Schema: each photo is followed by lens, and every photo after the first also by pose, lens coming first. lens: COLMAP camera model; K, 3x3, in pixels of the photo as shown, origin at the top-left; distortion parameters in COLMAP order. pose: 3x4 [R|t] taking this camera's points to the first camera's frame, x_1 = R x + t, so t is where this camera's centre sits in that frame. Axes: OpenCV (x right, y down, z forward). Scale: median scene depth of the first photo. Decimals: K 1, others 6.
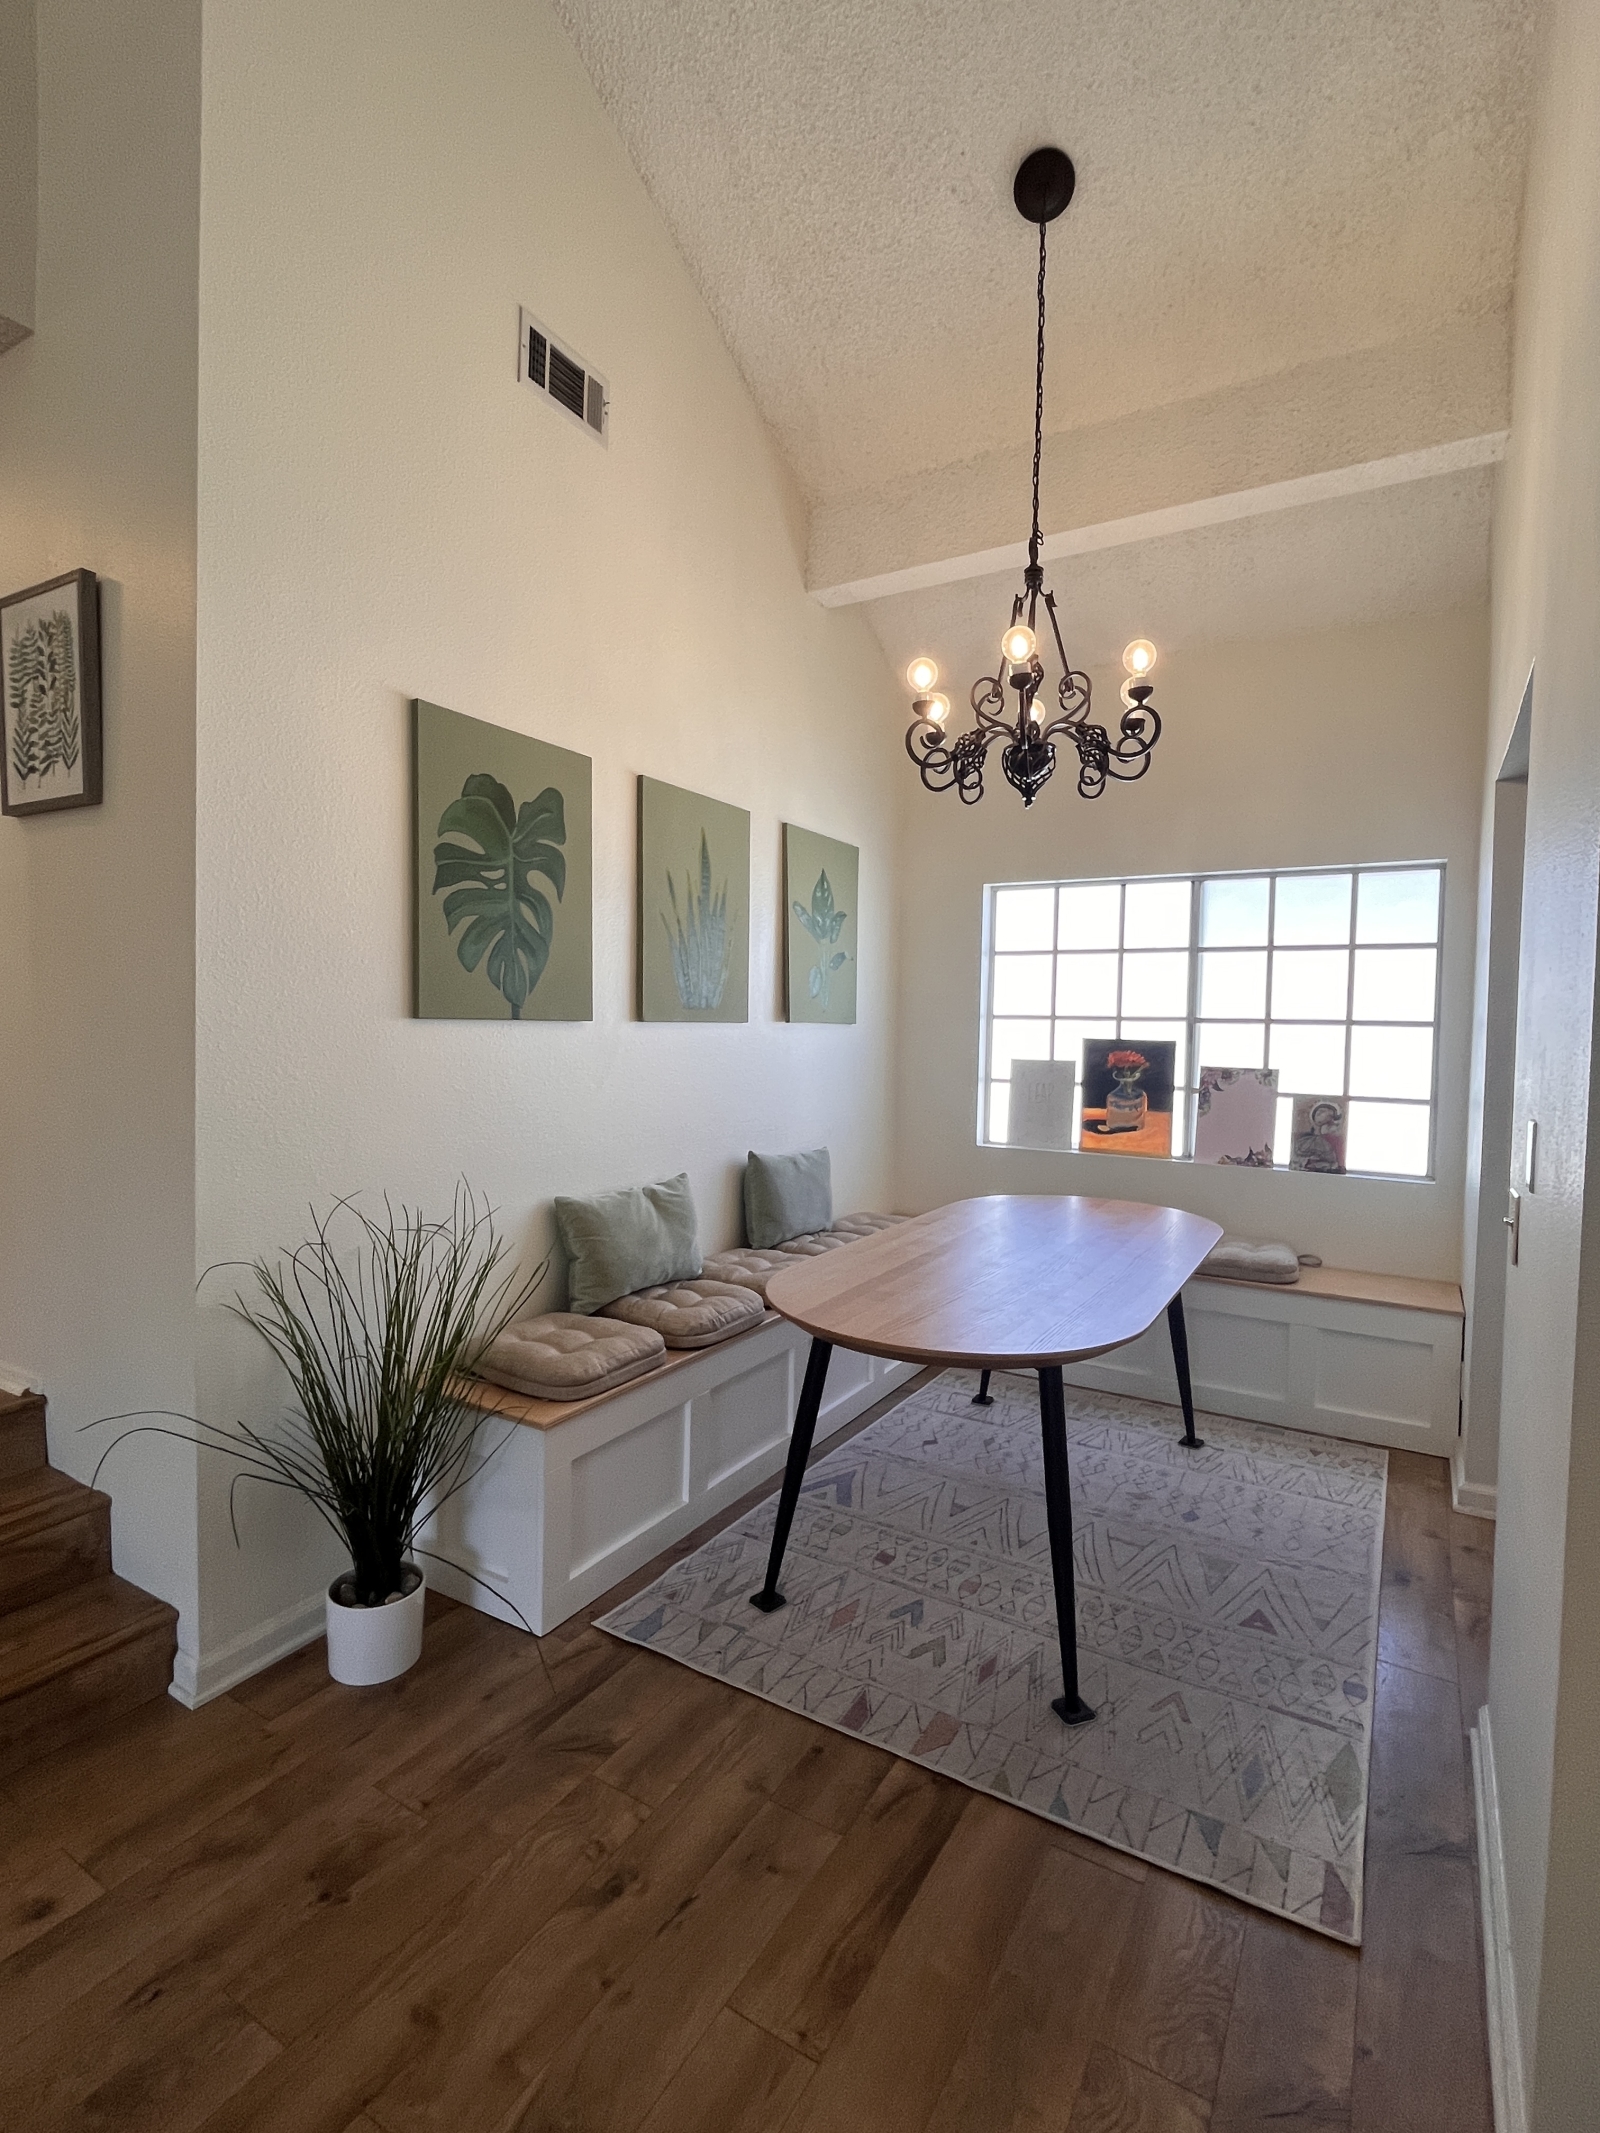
lens RADIAL K [[1019.9, 0, 805.0], [0, 1019.9, 1065.6], [0, 0, 1]] dist [0.001010, 0.000869]
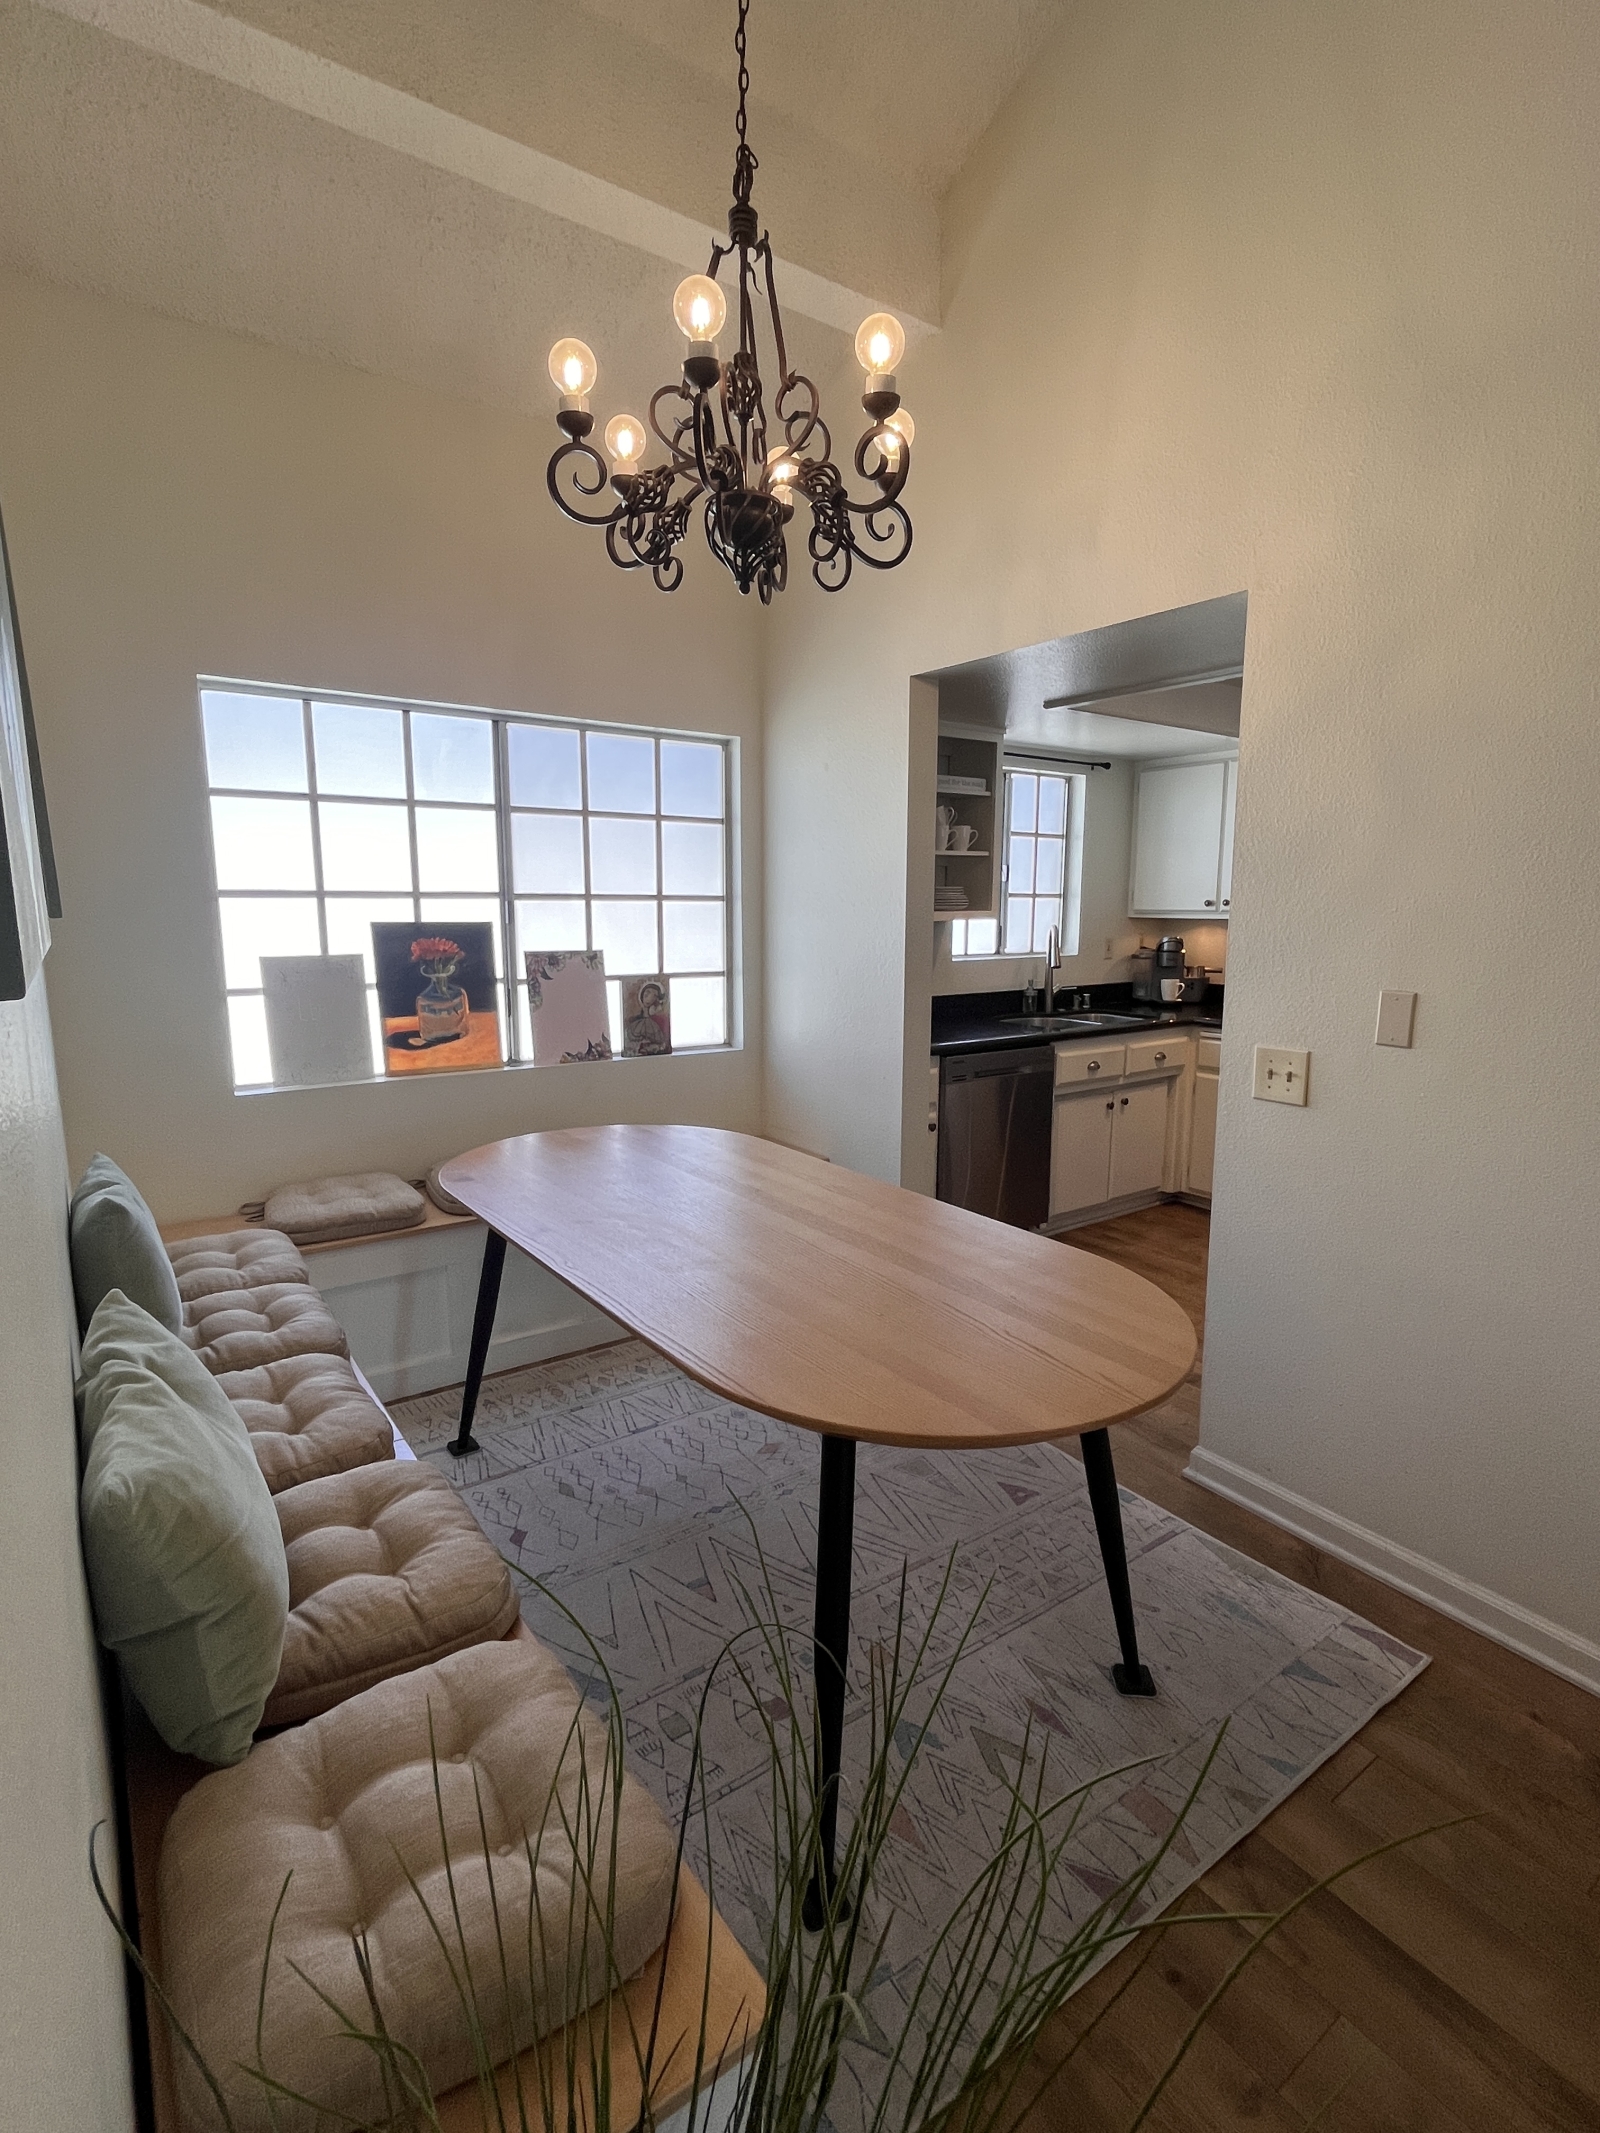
lens RADIAL K [[1019.9, 0, 794.6], [0, 1019.9, 1066.3], [0, 0, 1]] dist [0.001010, 0.000869]
pose [[0.403221, -0.166084, 0.899905, -0.289775], [0.038281, 0.985593, 0.164746, -0.036051], [-0.914302, -0.031980, 0.403770, 0.452458]]
